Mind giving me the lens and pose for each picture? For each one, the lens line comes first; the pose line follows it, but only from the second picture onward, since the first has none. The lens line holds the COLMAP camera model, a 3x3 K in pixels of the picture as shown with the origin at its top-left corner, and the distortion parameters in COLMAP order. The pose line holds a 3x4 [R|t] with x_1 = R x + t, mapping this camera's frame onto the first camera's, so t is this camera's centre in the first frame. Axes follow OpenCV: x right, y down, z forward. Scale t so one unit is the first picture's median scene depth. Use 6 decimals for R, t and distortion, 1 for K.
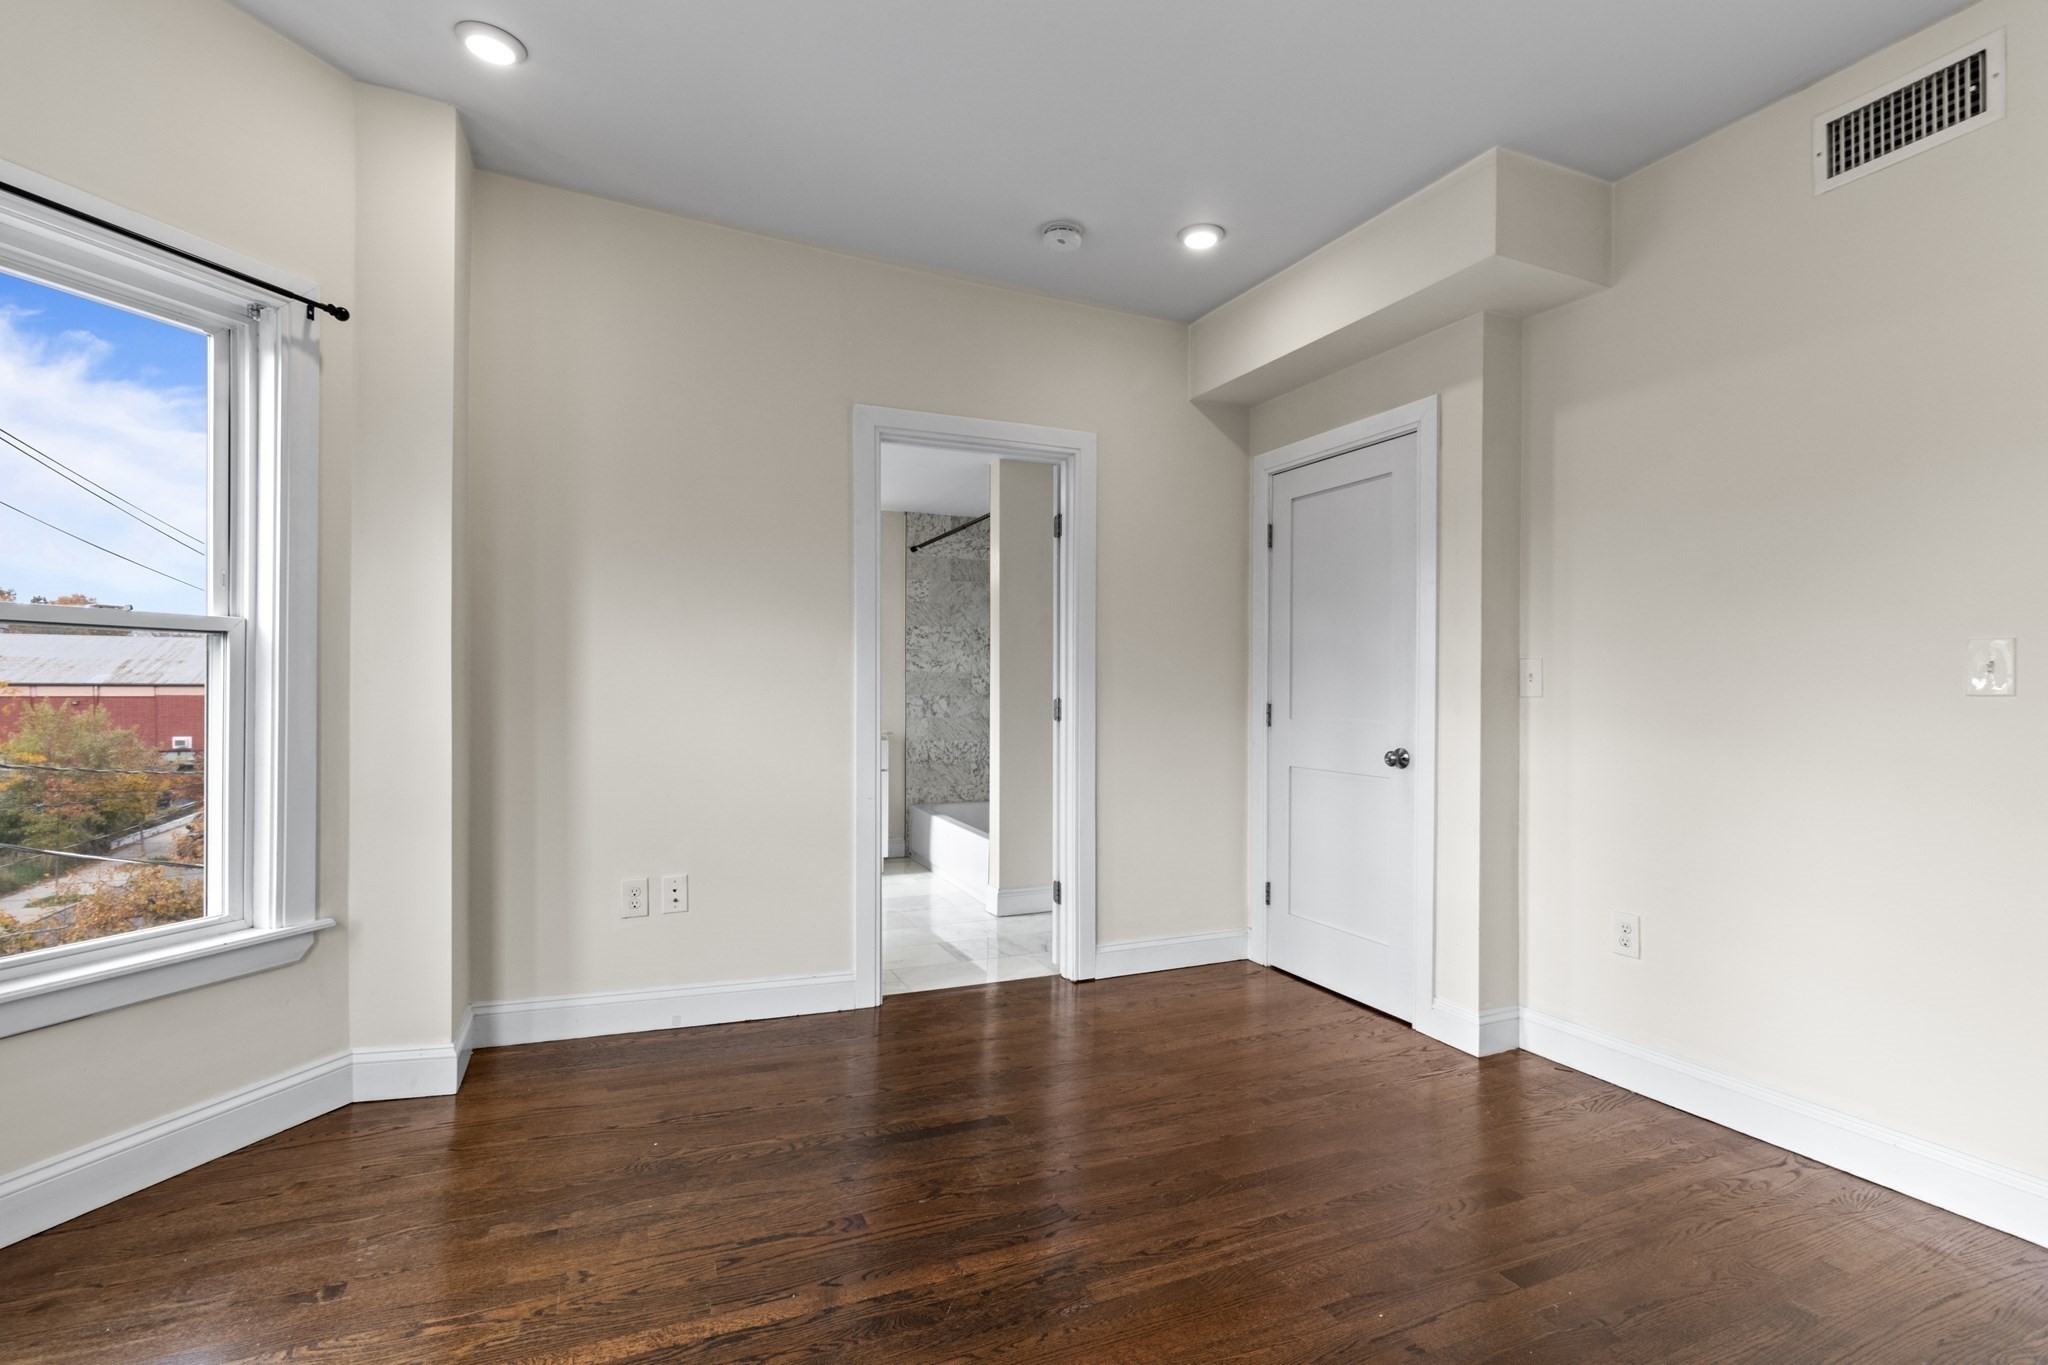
lens RADIAL K [[949.7, 0, 1024.5], [0, 949.7, 690.5], [0, 0, 1]] dist [0.000137, -0.000012]
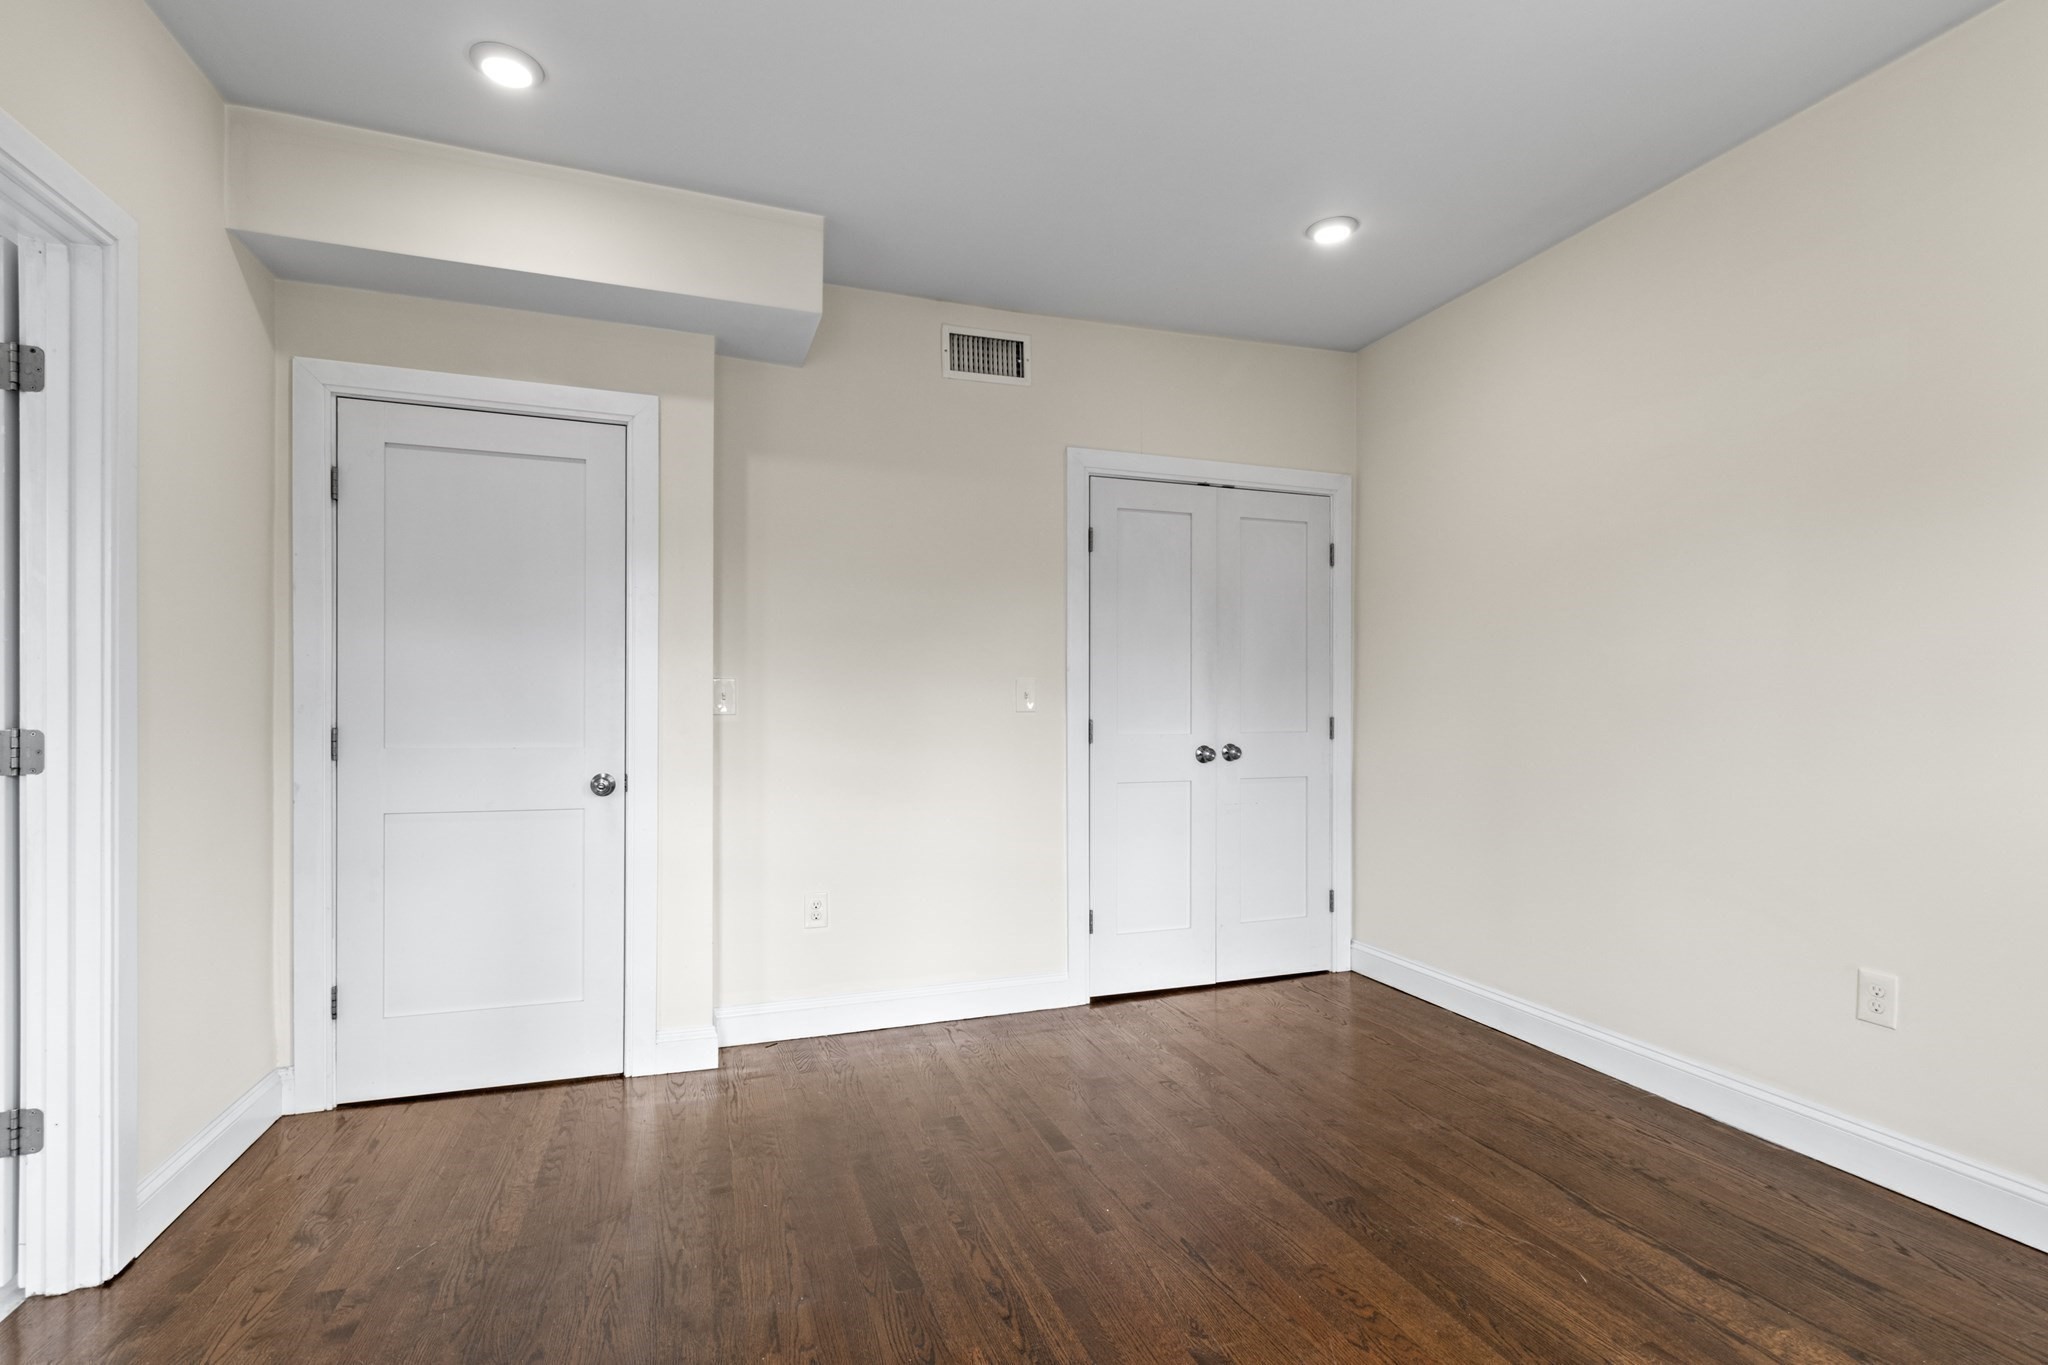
lens RADIAL K [[949.7, 0, 1028.1], [0, 949.7, 710.0], [0, 0, 1]] dist [0.000137, -0.000012]
pose [[0.088099, -0.002242, 0.996109, -0.514485], [0.001315, 0.999997, 0.002134, 0.000264], [-0.996111, 0.001121, 0.088101, 0.586306]]
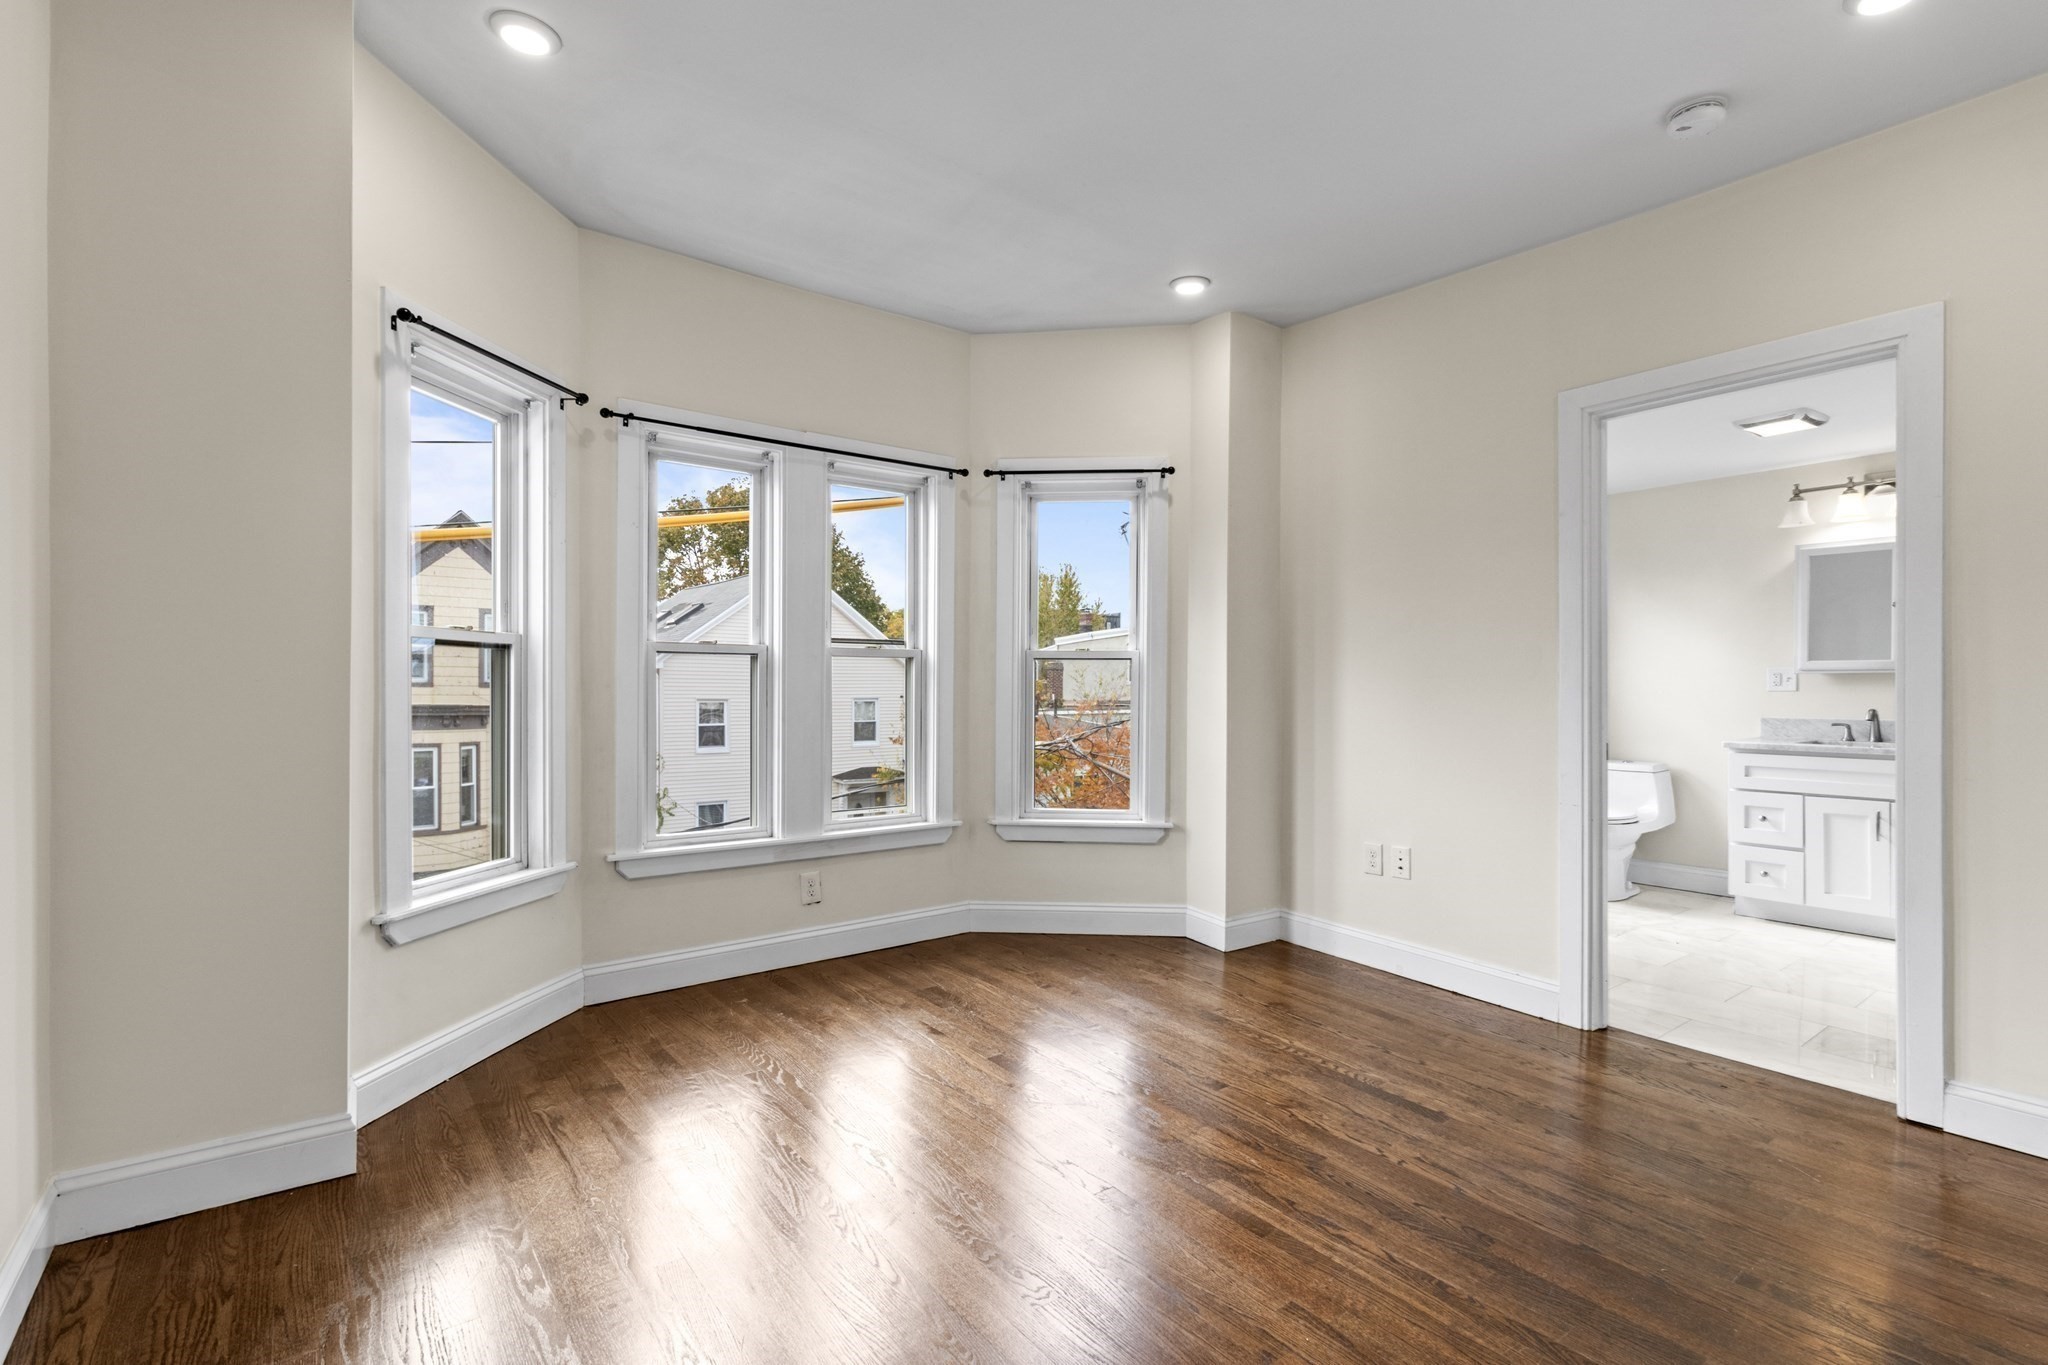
lens RADIAL K [[949.7, 0, 1032.2], [0, 949.7, 685.7], [0, 0, 1]] dist [0.000137, -0.000012]
pose [[0.224384, -0.009759, -0.974452, 0.728127], [-0.007024, 0.999908, -0.011631, 0.011899], [0.974475, 0.009455, 0.224295, 0.302964]]
